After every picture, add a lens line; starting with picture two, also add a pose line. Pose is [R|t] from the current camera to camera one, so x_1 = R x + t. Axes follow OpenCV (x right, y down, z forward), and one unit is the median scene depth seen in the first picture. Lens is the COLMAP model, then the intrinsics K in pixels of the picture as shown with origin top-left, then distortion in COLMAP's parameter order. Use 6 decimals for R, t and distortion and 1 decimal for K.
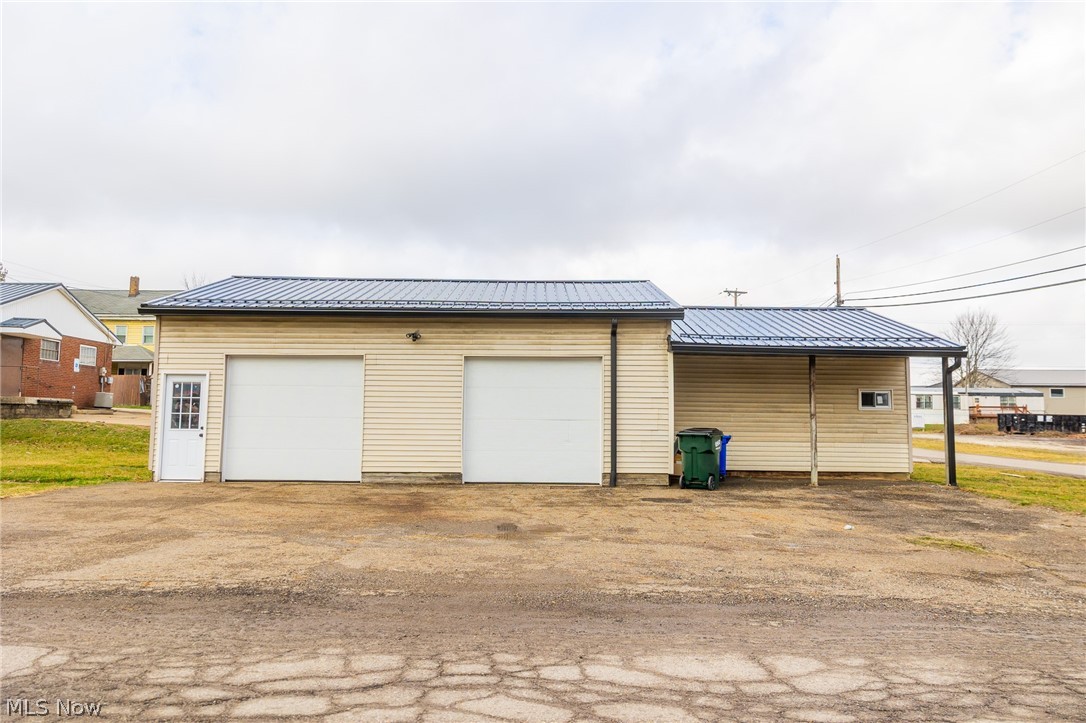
lens RADIAL K [[746.8, 0, 543.1], [0, 746.8, 362.5], [0, 0, 1]] dist [0.009548, -0.002937]
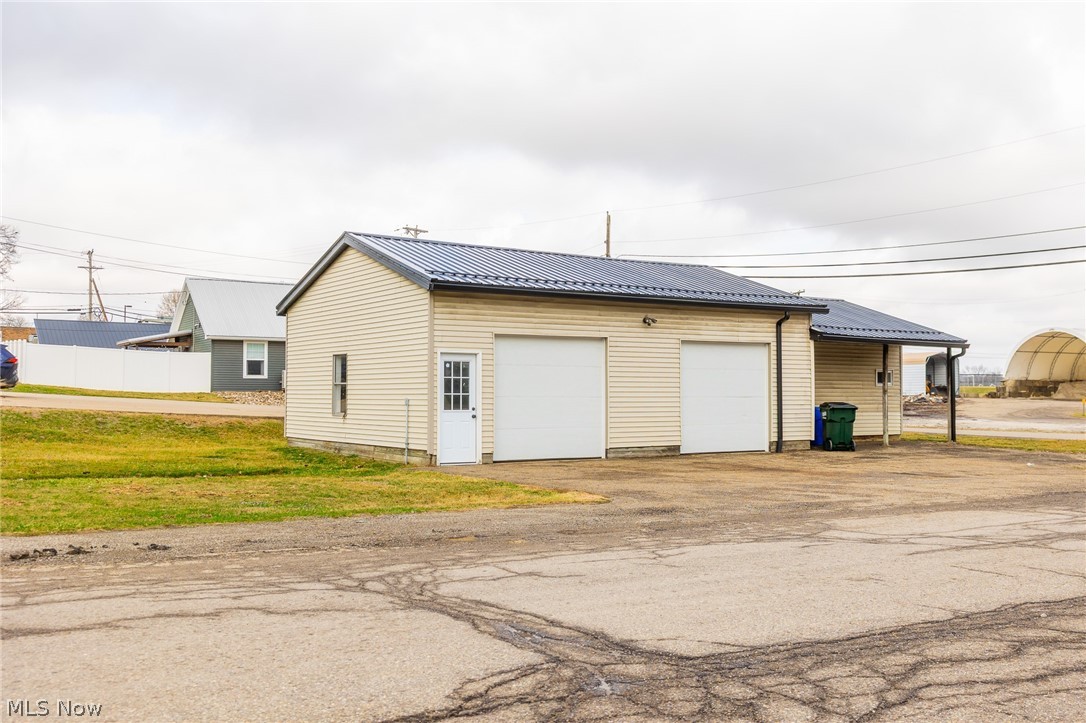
lens RADIAL K [[1074.5, 0, 544.3], [0, 1074.5, 362.5], [0, 0, 1]] dist [0.055074, 0.000000]
pose [[0.827025, 0.007563, 0.562114, -1.162979], [-0.039991, 0.998168, 0.045408, -0.039321], [-0.560740, -0.060033, 0.825812, -0.197725]]
